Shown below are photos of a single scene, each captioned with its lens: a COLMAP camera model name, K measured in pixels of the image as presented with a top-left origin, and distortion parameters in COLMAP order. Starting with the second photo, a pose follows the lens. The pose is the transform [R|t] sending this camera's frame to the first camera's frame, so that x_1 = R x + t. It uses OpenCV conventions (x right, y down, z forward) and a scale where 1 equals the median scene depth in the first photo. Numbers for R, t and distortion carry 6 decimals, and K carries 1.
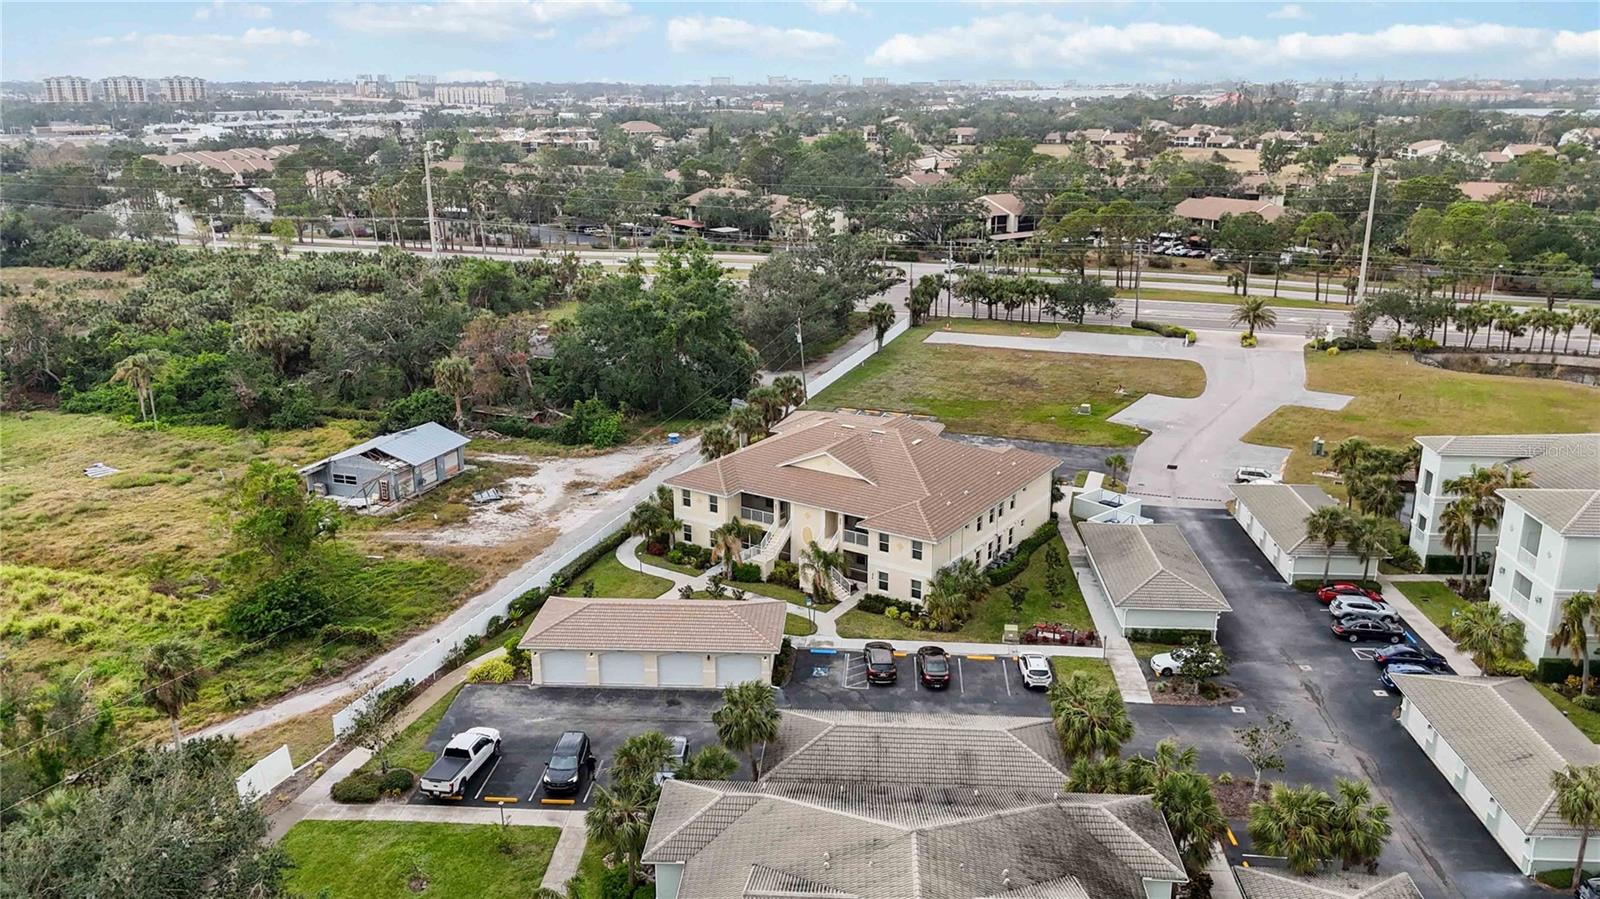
lens RADIAL K [[1211.2, 0, 806.6], [0, 1211.2, 444.2], [0, 0, 1]] dist [0.079341, -0.105813]
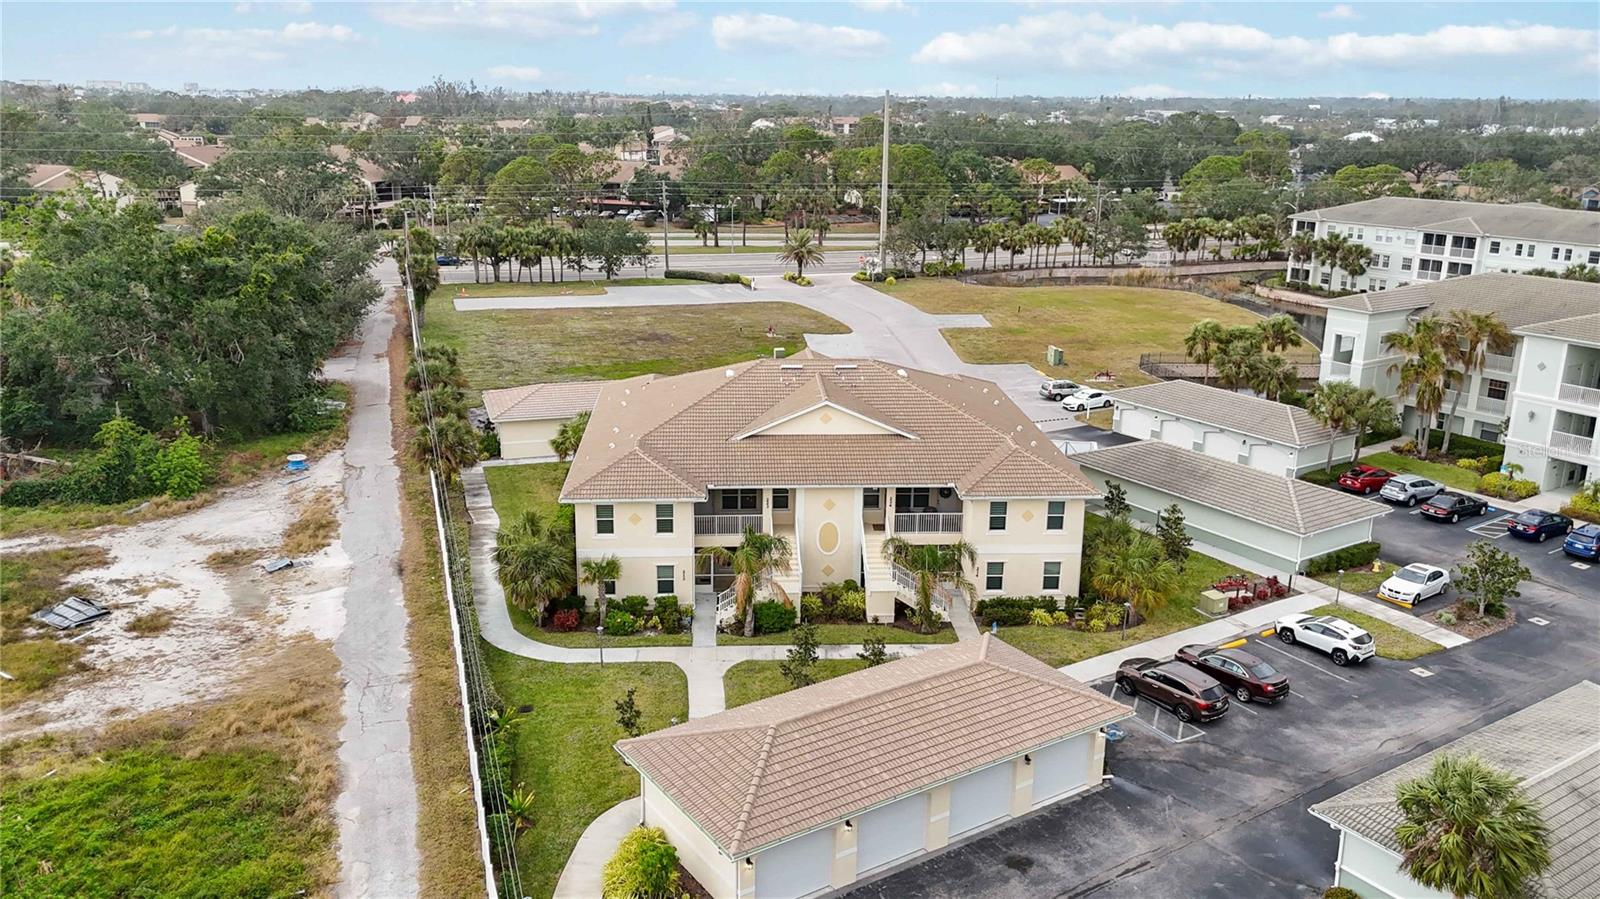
lens RADIAL K [[1239.5, 0, 801.1], [0, 1239.5, 445.3], [0, 0, 1]] dist [0.054289, -0.049474]
pose [[0.802823, -0.150991, 0.576782, -0.355932], [0.157530, 0.986742, 0.039045, 0.002253], [-0.575030, 0.059515, 0.815964, 0.472784]]
